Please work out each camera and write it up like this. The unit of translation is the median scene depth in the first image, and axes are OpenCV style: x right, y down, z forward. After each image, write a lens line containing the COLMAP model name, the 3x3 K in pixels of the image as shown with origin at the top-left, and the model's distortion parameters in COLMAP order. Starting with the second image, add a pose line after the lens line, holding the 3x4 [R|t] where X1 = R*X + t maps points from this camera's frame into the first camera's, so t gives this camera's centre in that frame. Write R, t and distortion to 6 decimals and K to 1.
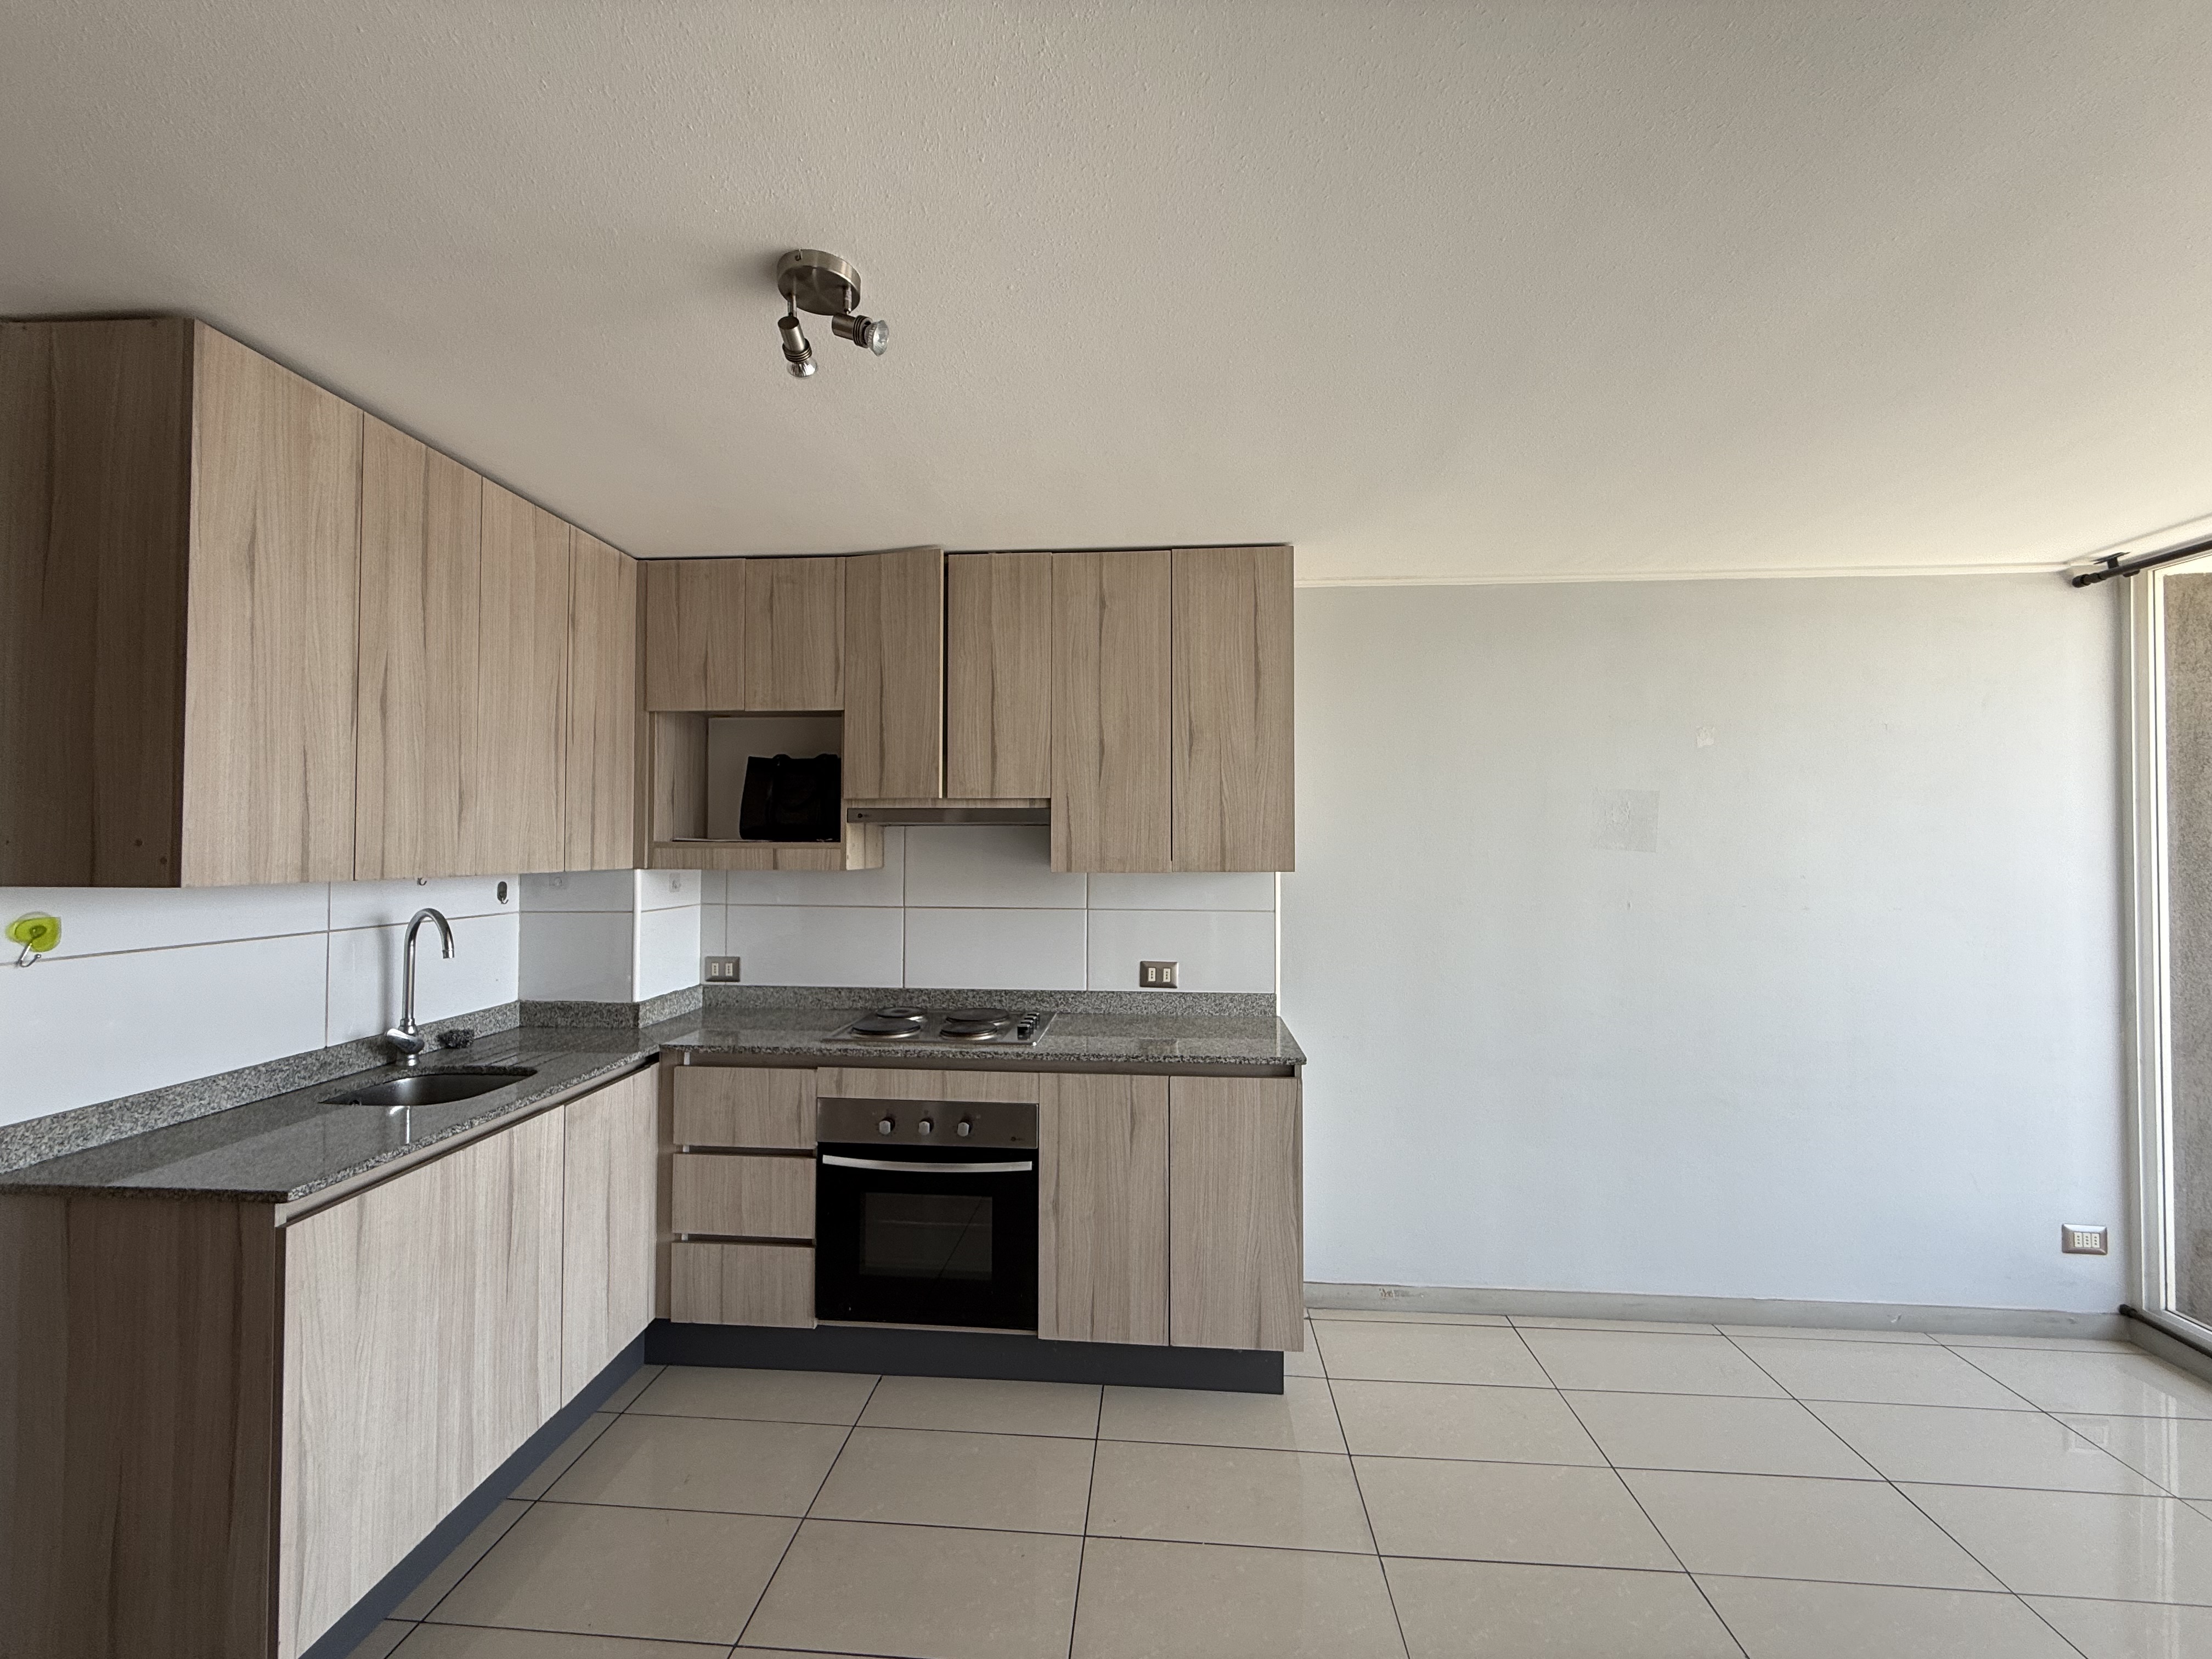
lens RADIAL K [[878.6, 0, 1100.3], [0, 878.6, 830.2], [0, 0, 1]] dist [-0.001059, -0.000127]
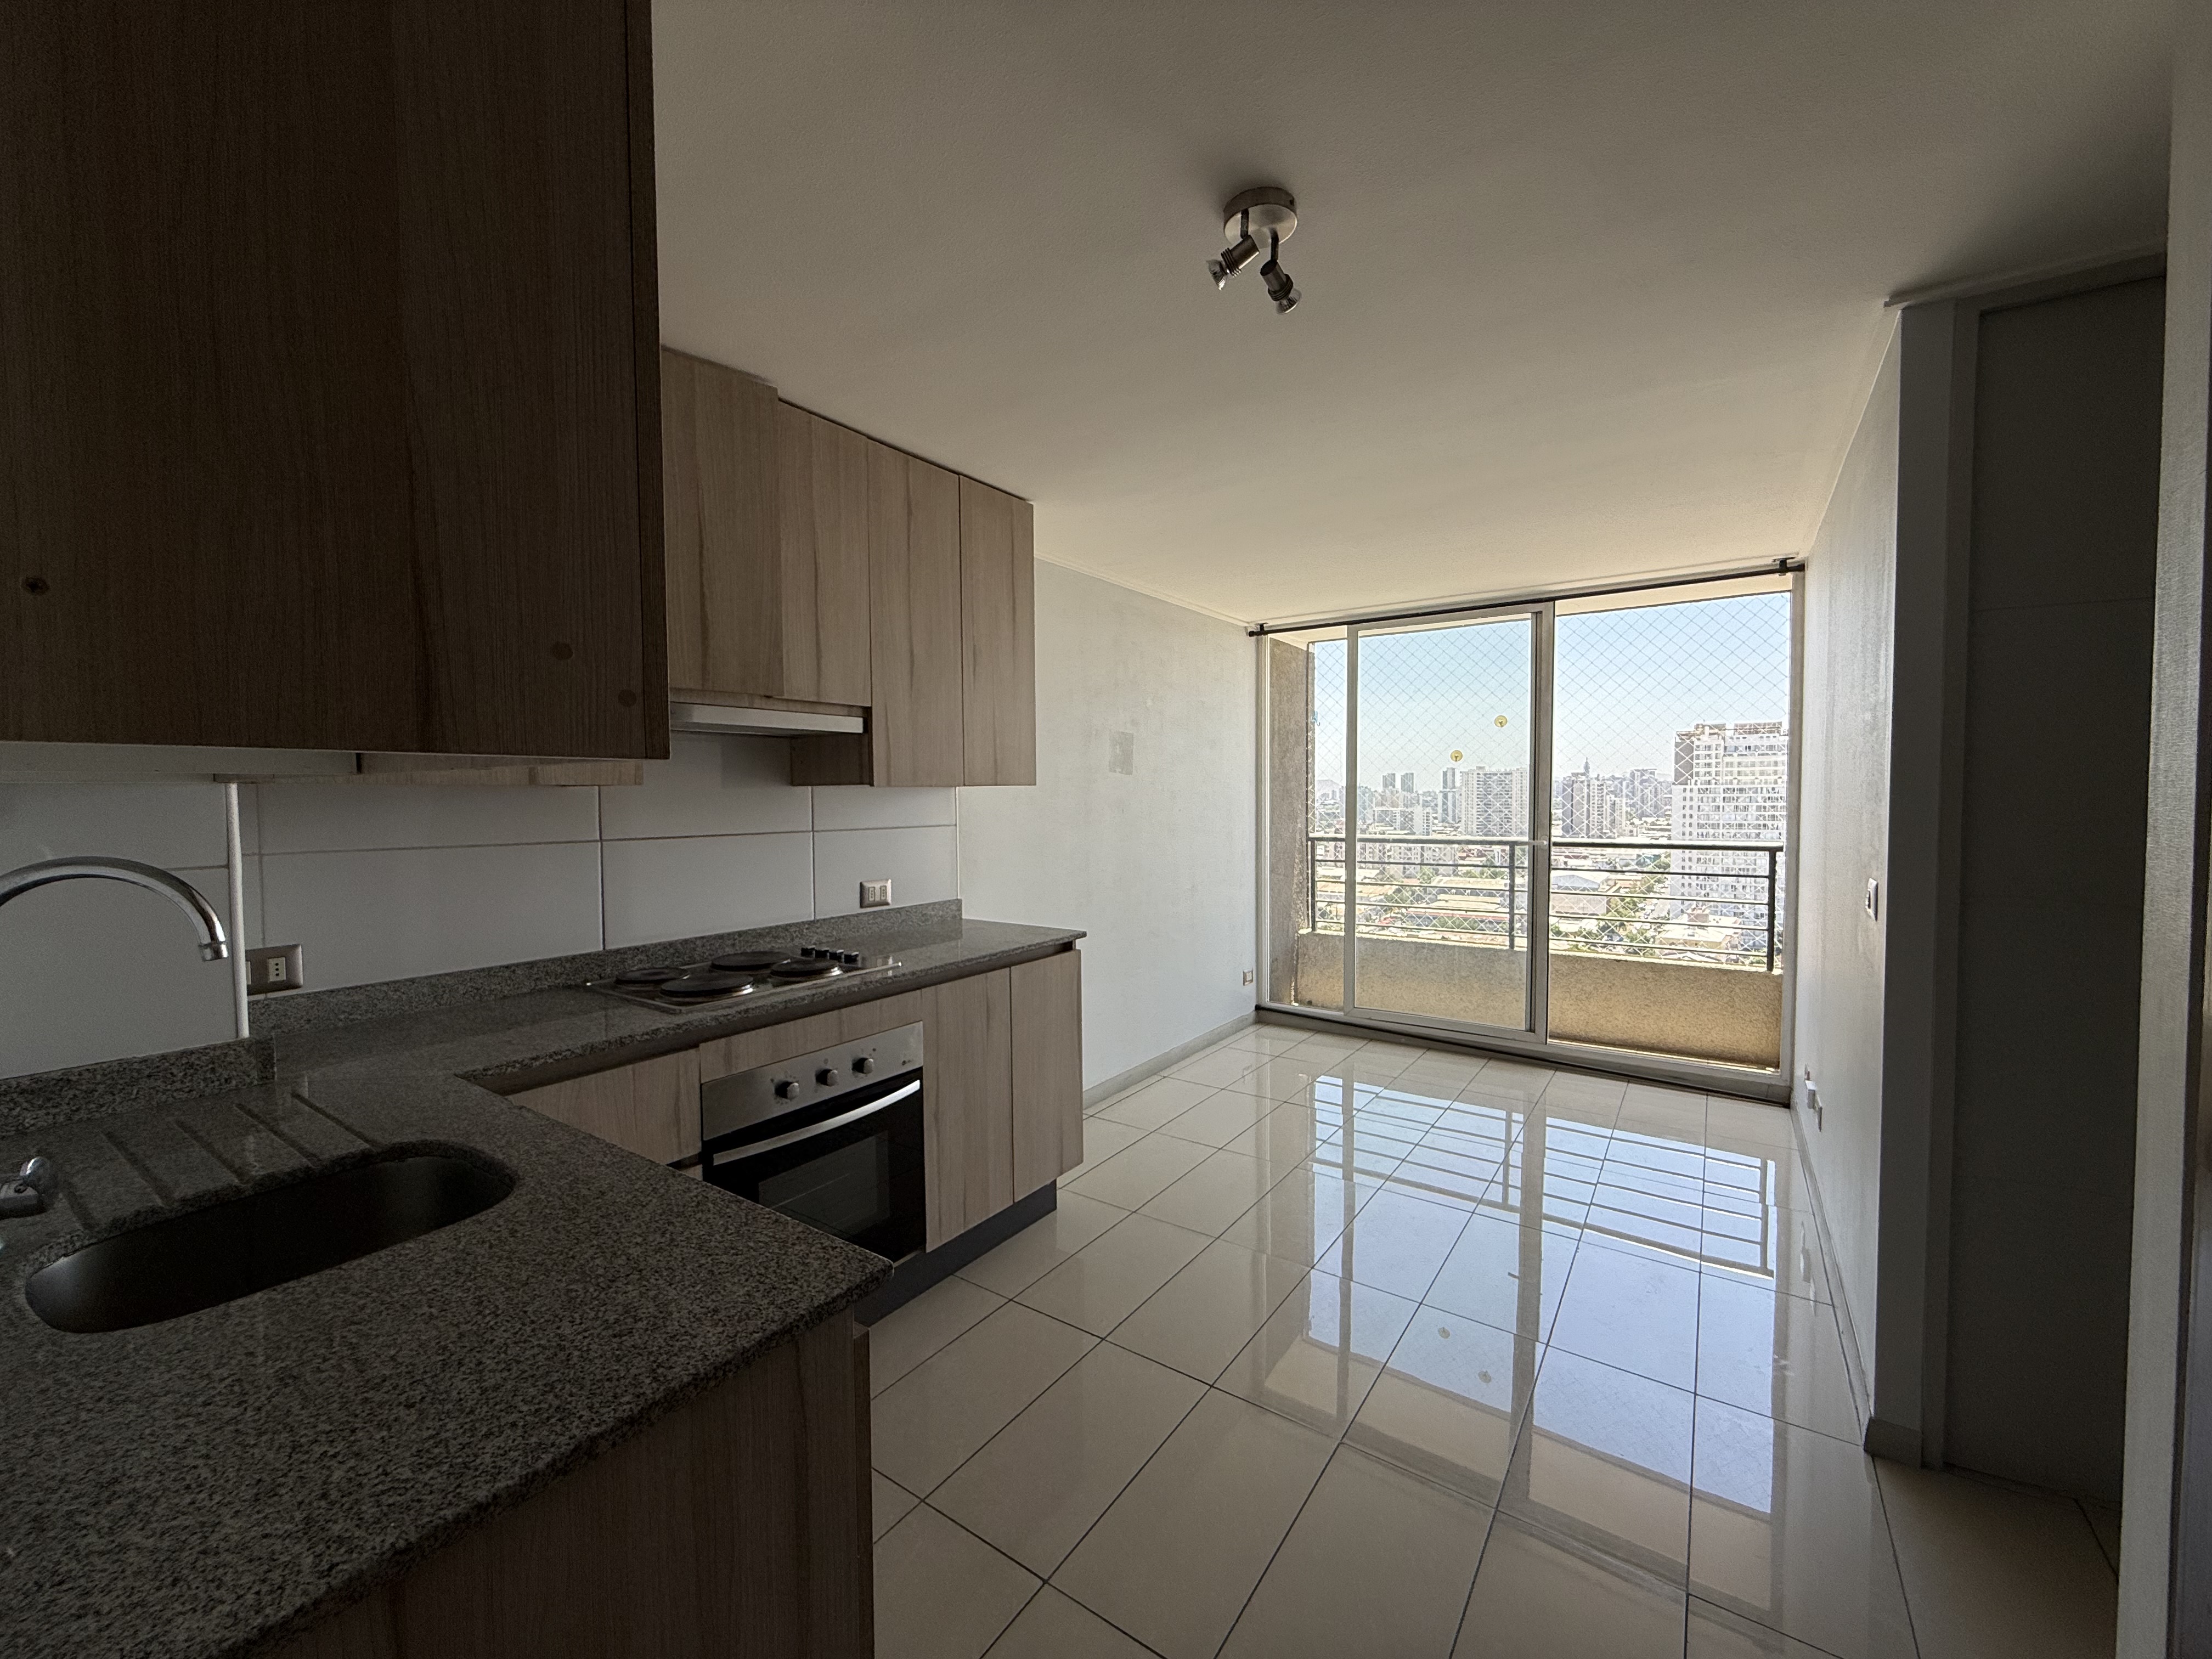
lens RADIAL K [[881.1, 0, 1101.9], [0, 881.1, 829.2], [0, 0, 1]] dist [-0.001024, -0.000355]
pose [[0.508189, -0.041559, 0.860242, -0.751491], [-0.006825, 0.998609, 0.052275, 0.043050], [-0.861219, -0.032437, 0.507199, 0.315265]]
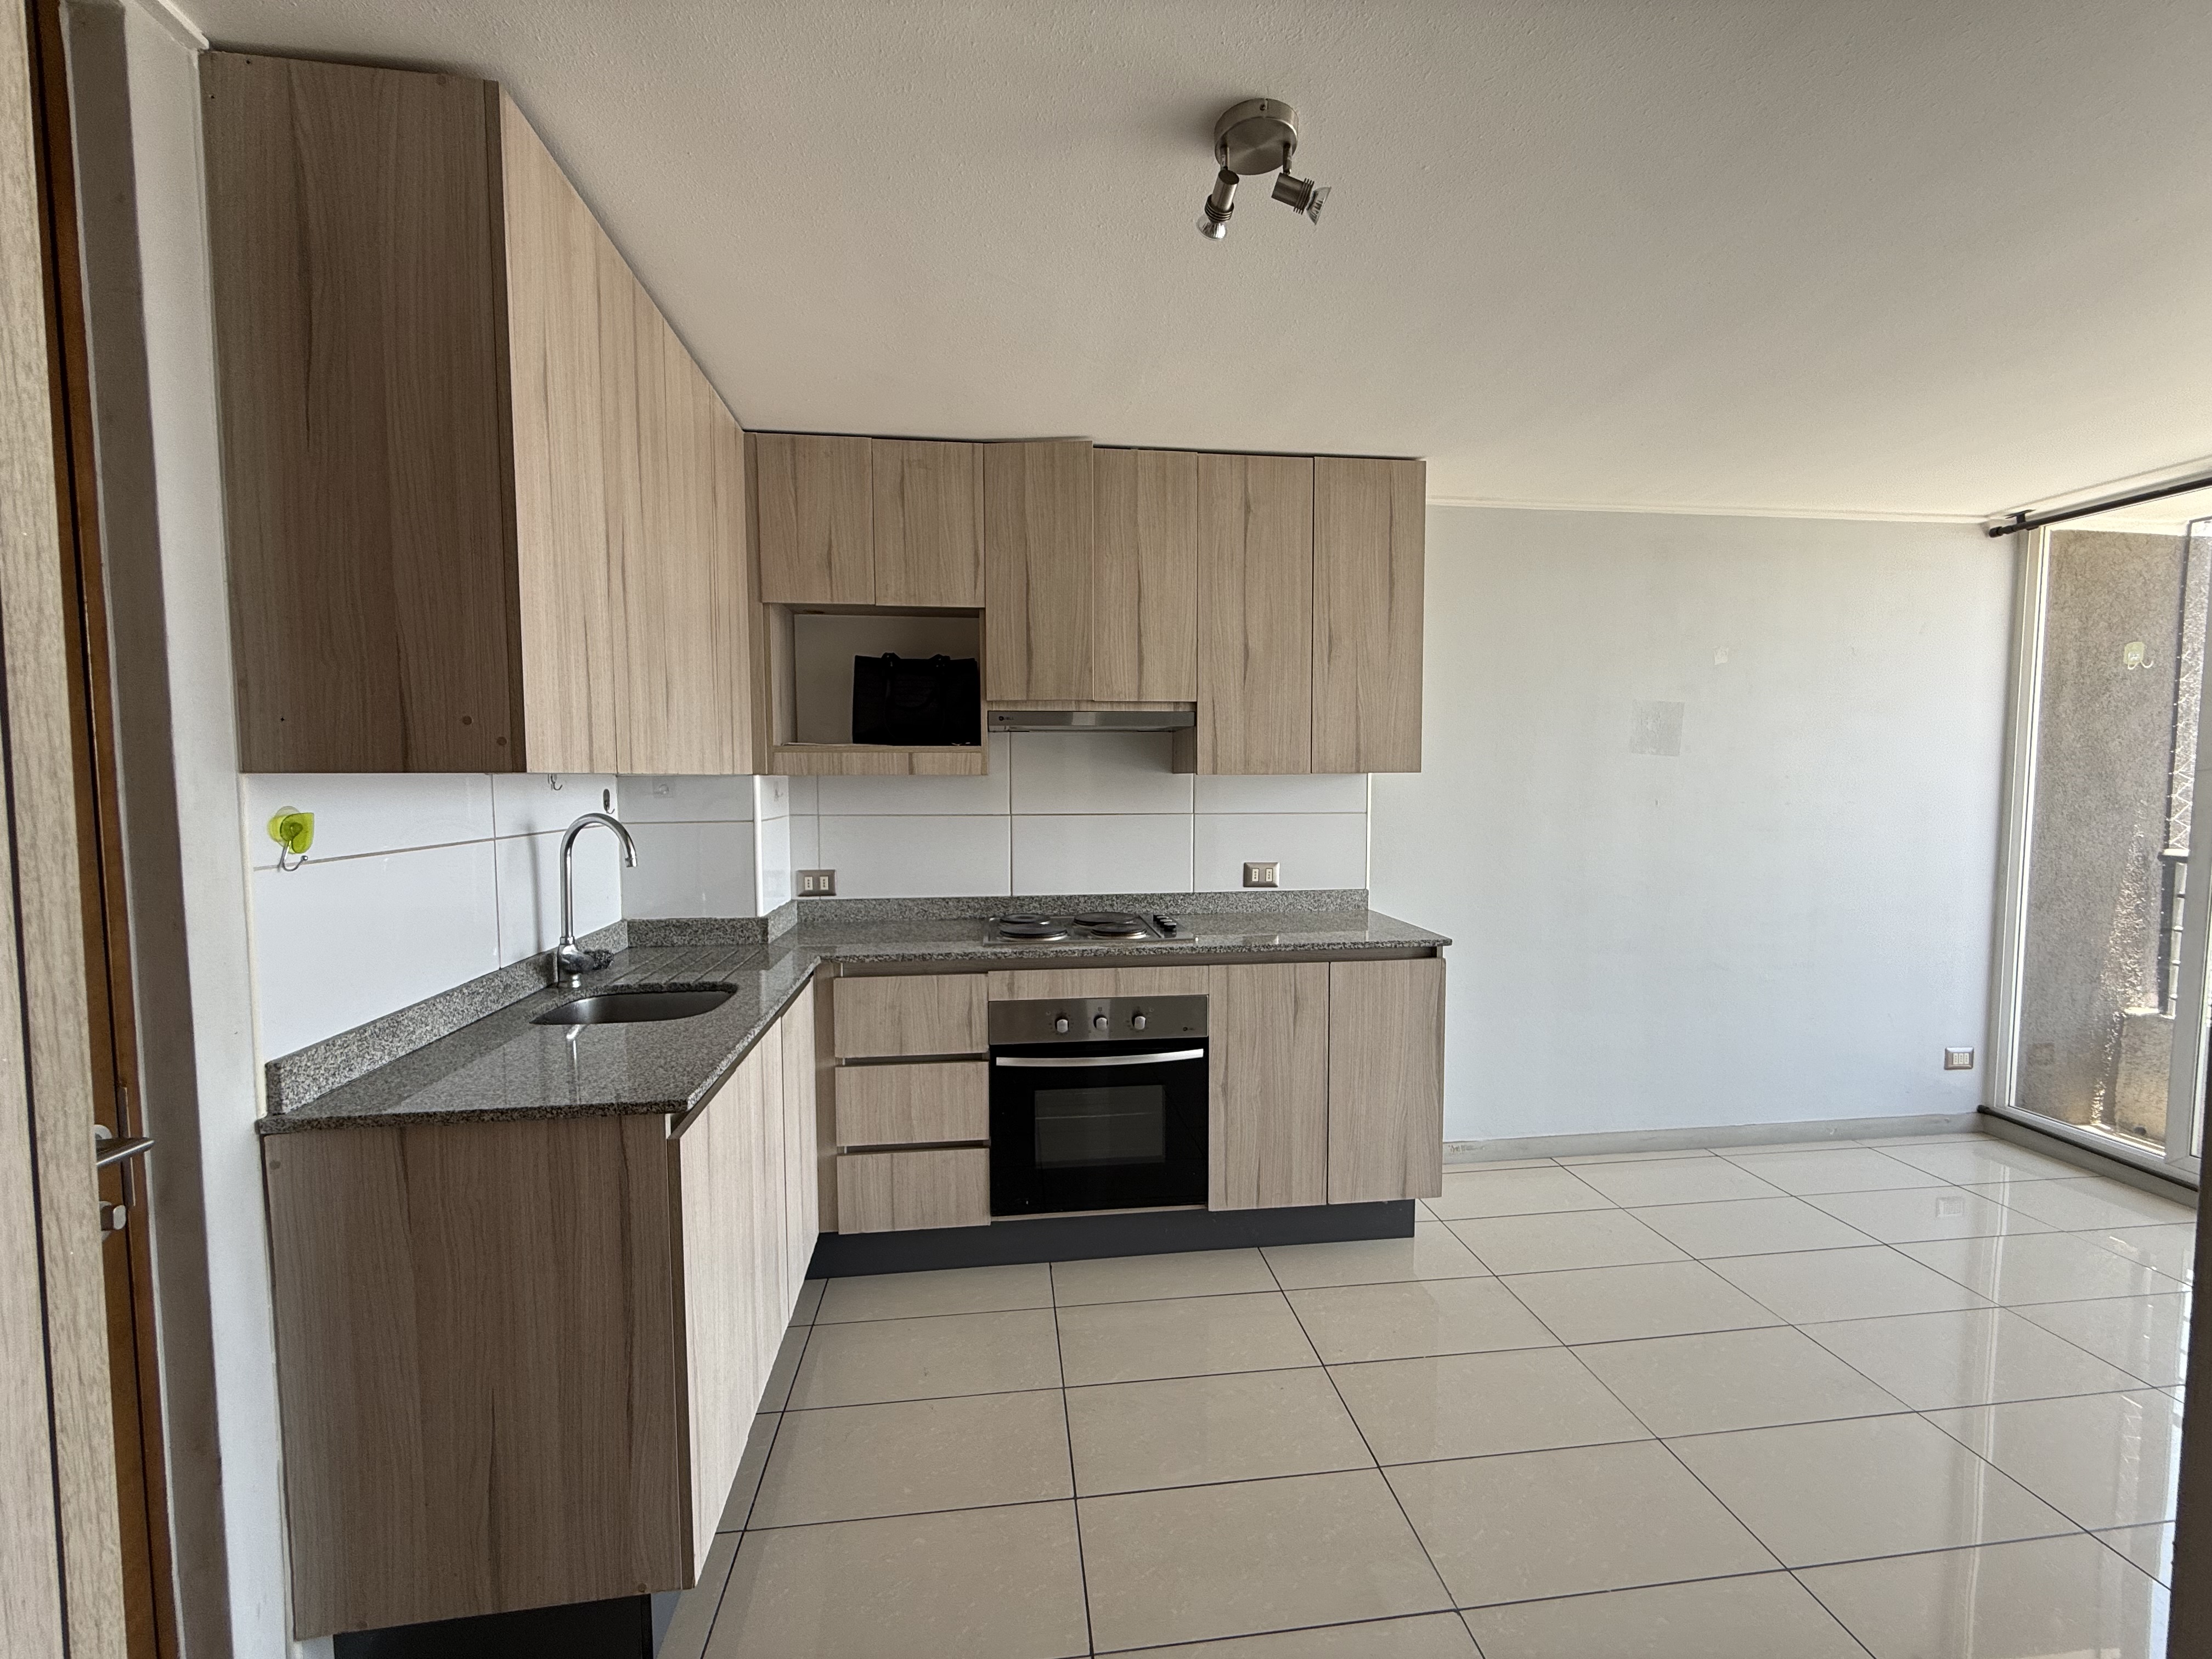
lens RADIAL K [[881.1, 0, 1101.9], [0, 881.1, 829.2], [0, 0, 1]] dist [-0.001024, -0.000355]
pose [[0.980756, -0.017603, 0.194444, -0.369666], [0.002218, 0.996867, 0.079062, 0.030244], [-0.195227, -0.077109, 0.977722, 0.014811]]
